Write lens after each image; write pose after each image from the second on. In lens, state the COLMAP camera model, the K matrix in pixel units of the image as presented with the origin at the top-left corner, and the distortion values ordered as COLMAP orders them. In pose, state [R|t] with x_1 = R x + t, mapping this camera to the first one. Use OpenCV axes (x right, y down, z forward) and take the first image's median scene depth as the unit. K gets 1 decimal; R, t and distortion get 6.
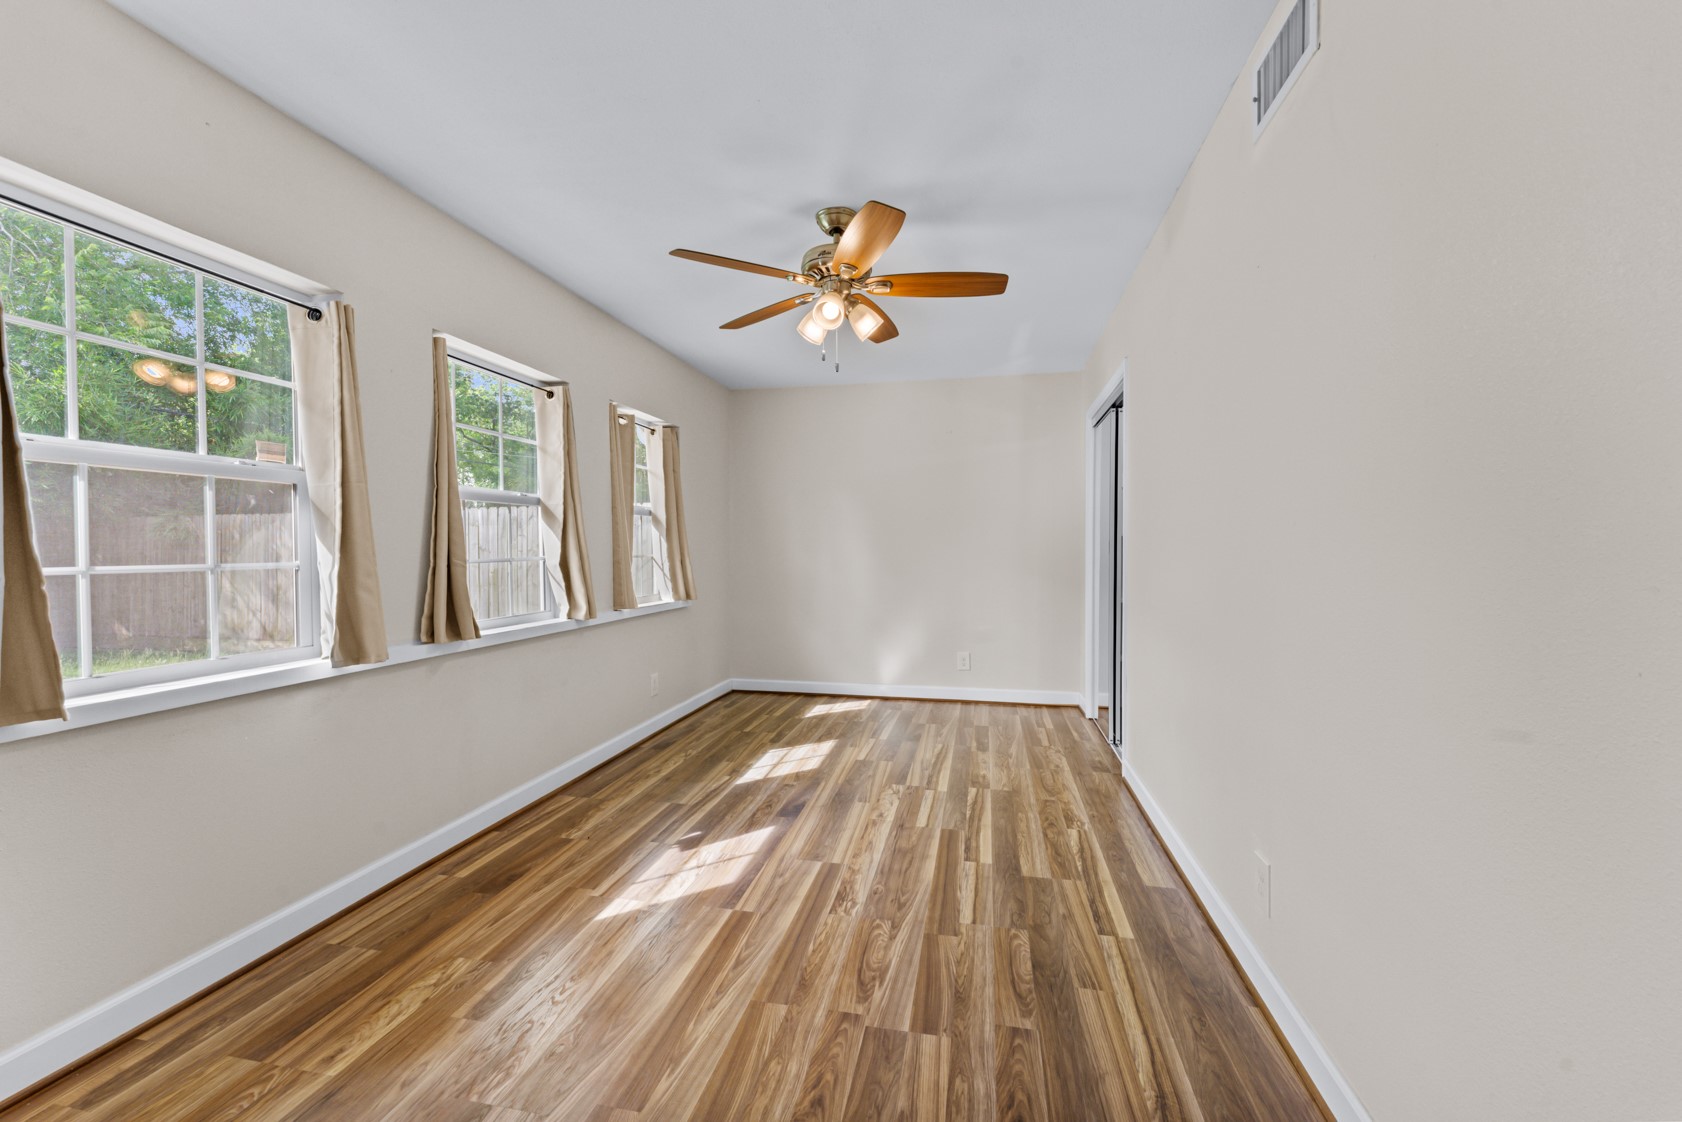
lens RADIAL K [[677.3, 0, 840.7], [0, 677.3, 559.1], [0, 0, 1]] dist [-0.000642, 0.000002]
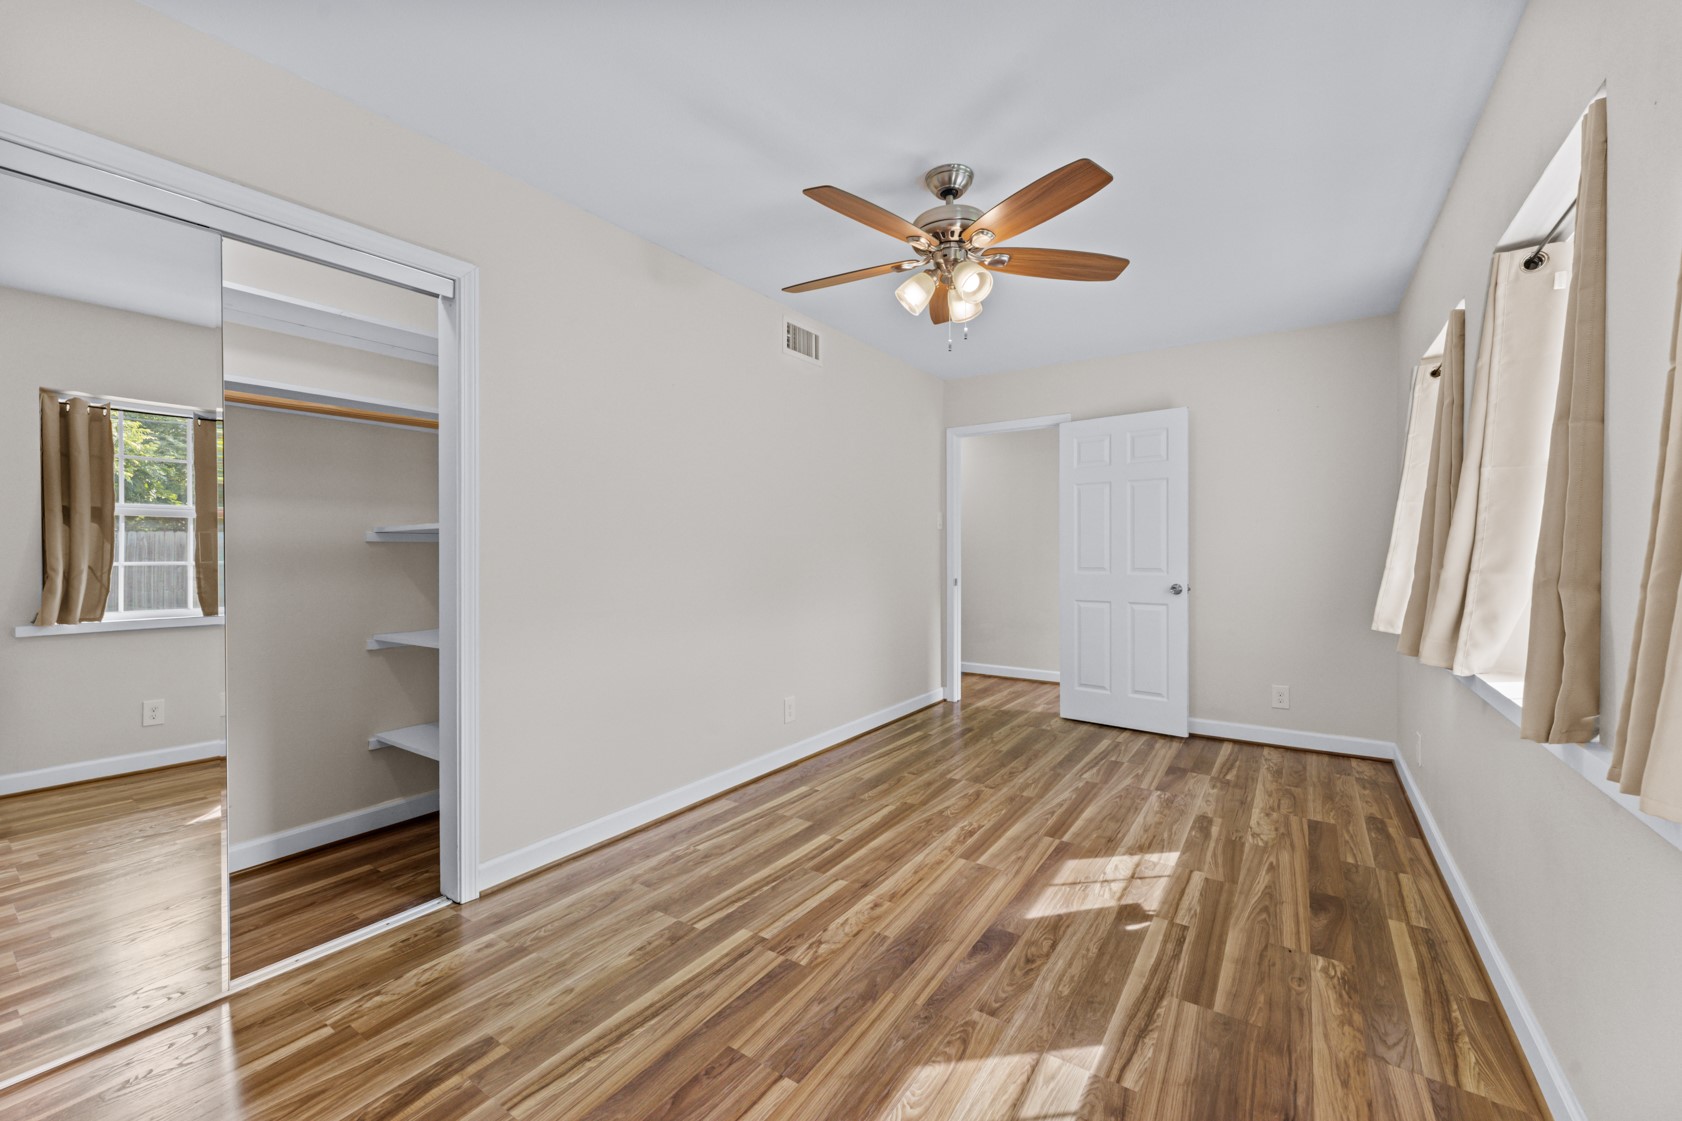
lens RADIAL K [[677.3, 0, 840.7], [0, 677.3, 558.2], [0, 0, 1]] dist [-0.000642, 0.000002]
pose [[-0.926784, -0.001403, 0.375592, -0.216605], [0.007399, 0.999731, 0.021993, -0.025814], [-0.375522, 0.023162, -0.926524, 1.988358]]
